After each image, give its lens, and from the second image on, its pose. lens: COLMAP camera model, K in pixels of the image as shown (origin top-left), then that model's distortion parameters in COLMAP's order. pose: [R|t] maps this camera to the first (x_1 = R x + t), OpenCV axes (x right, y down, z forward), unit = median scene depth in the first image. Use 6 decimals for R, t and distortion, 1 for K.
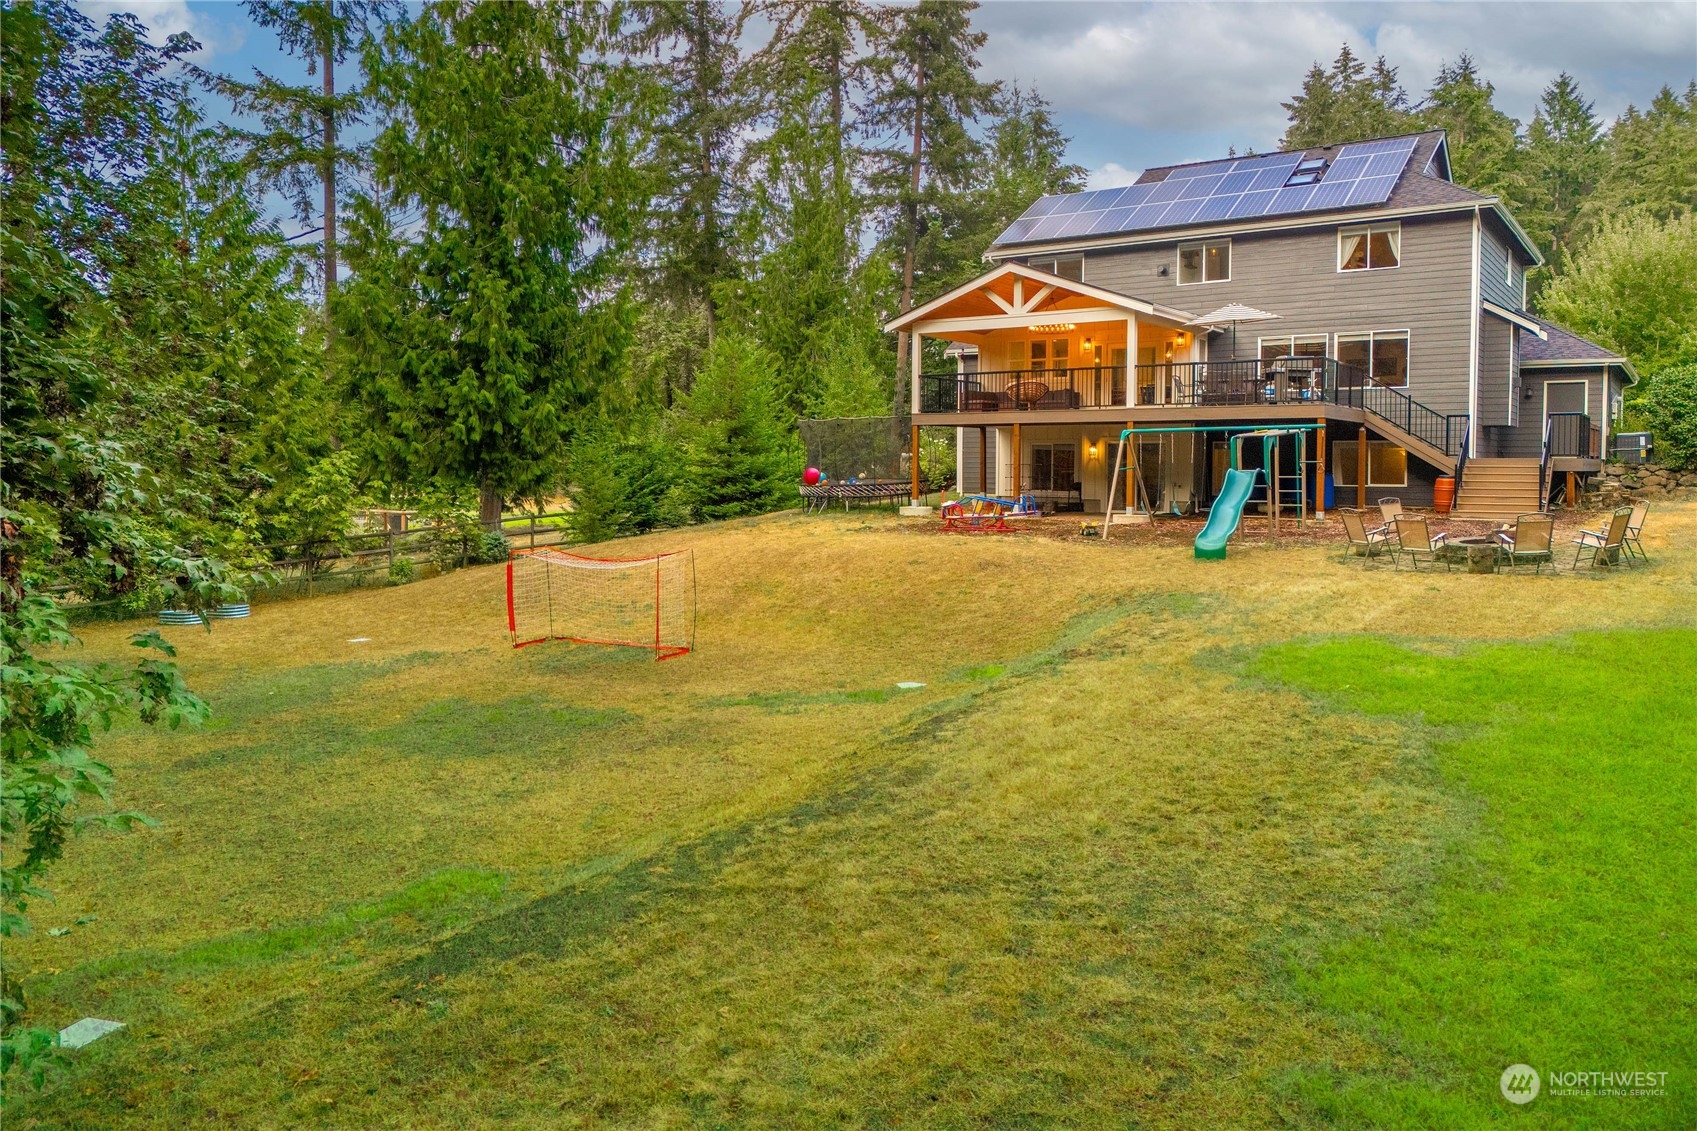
lens RADIAL K [[1242.6, 0, 851.9], [0, 1242.6, 492.3], [0, 0, 1]] dist [0.055601, -0.000055]
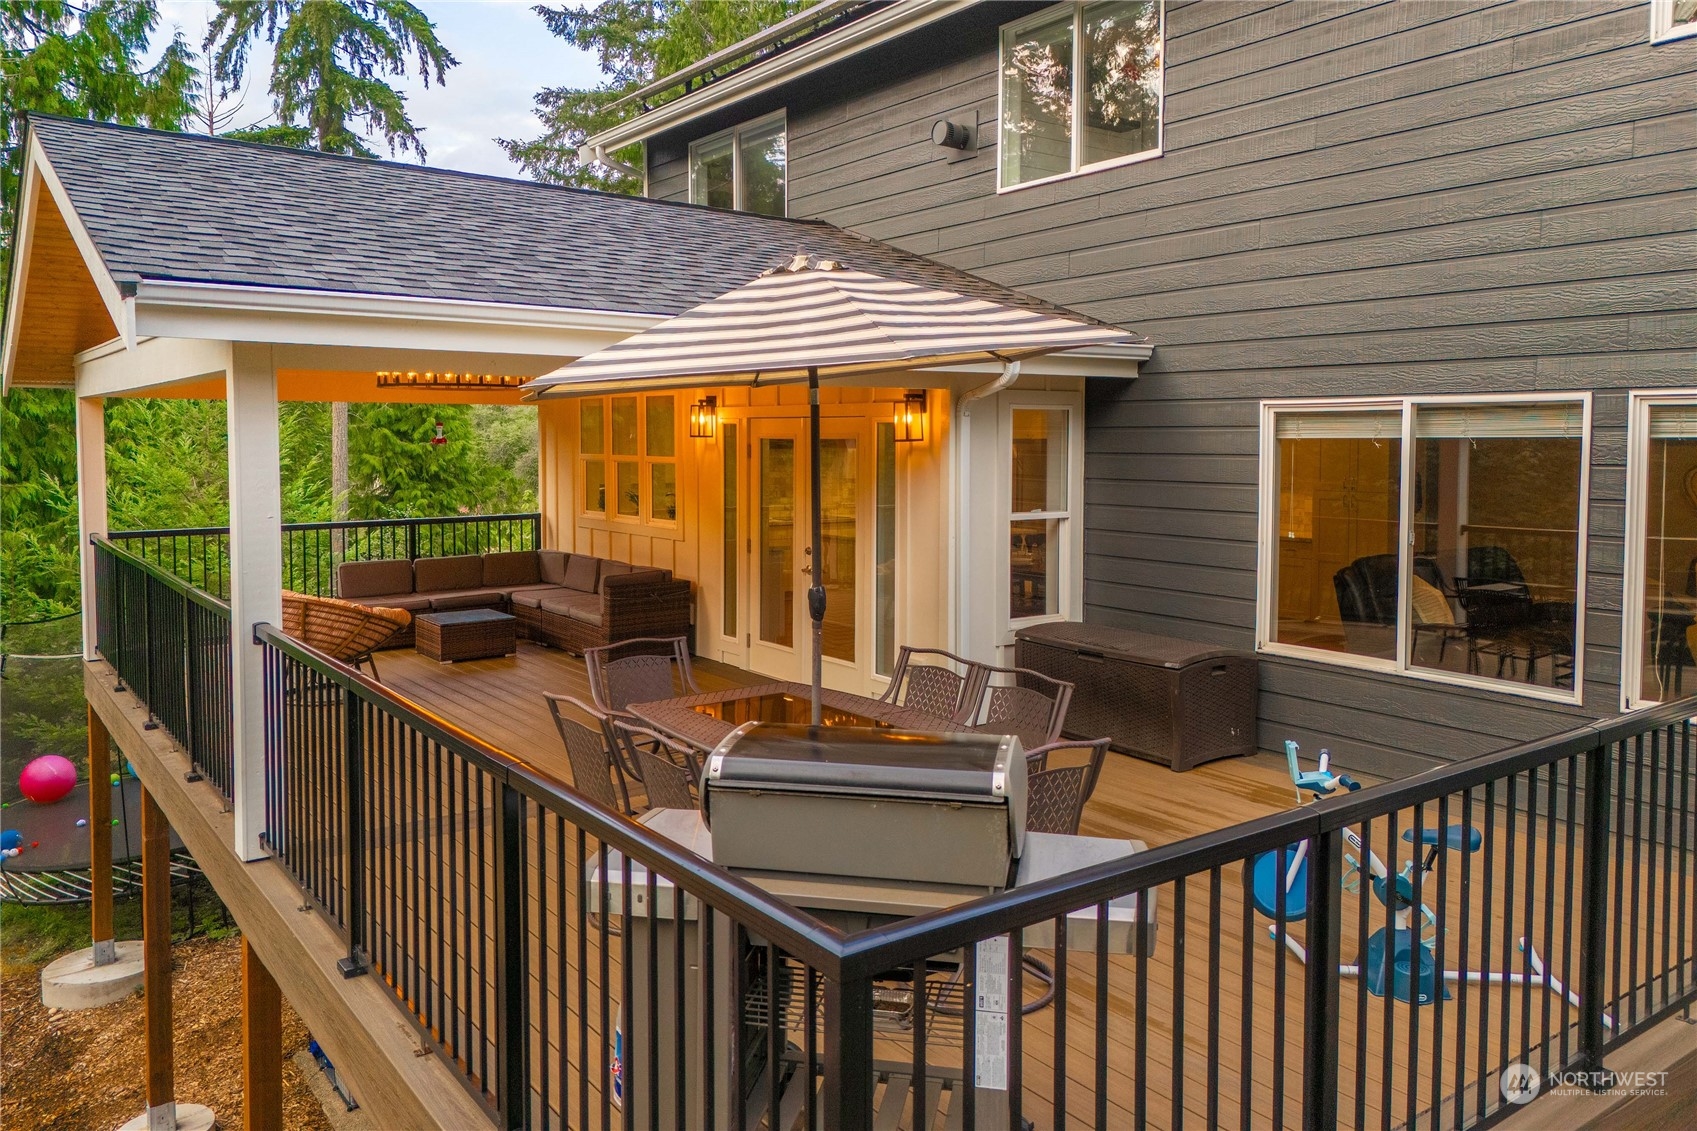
lens RADIAL K [[1242.6, 0, 851.9], [0, 1242.6, 492.3], [0, 0, 1]] dist [0.055601, -0.000055]
pose [[0.943846, 0.002963, -0.330371, 0.180959], [0.007315, 0.999527, 0.029862, -0.063017], [0.330304, -0.030602, 0.943378, 0.421341]]
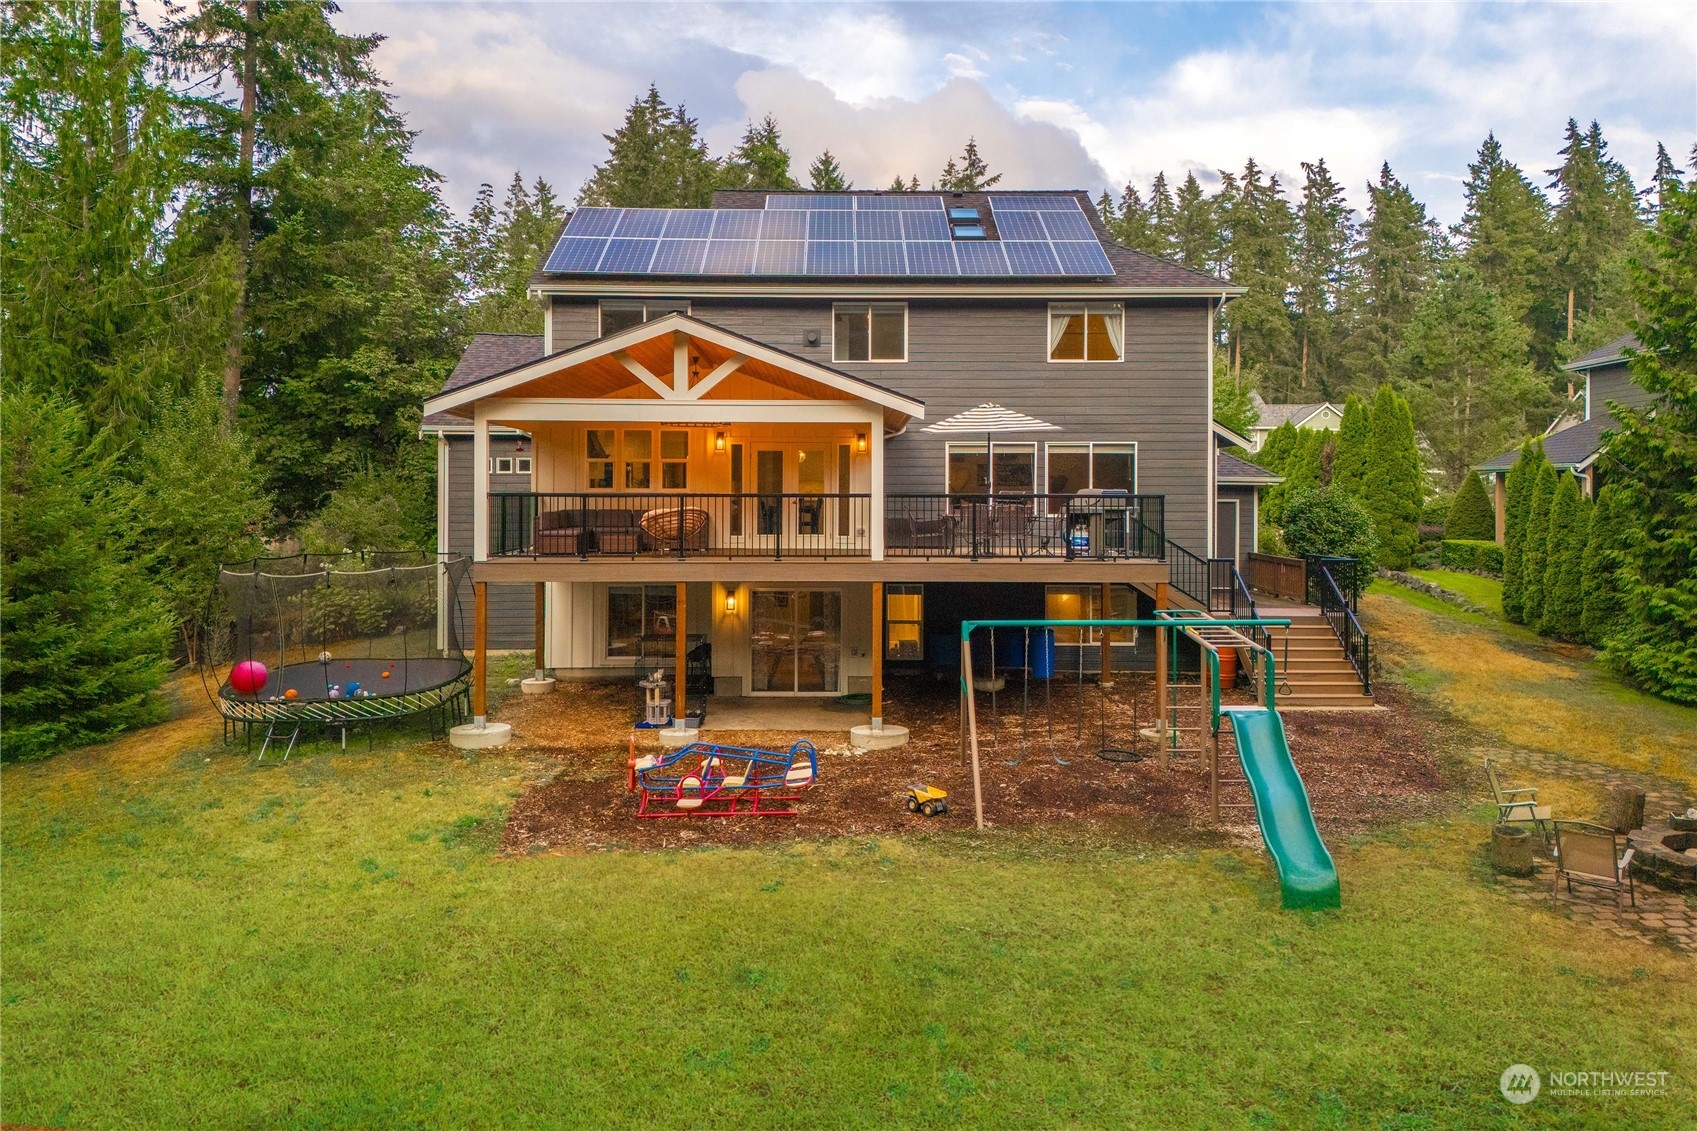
lens RADIAL K [[1242.6, 0, 851.9], [0, 1242.6, 492.3], [0, 0, 1]] dist [0.055601, -0.000055]
pose [[0.824810, -0.004317, 0.565393, -0.072052], [0.015072, 0.999783, -0.014354, -0.046546], [-0.565209, 0.020361, 0.824697, 0.238296]]
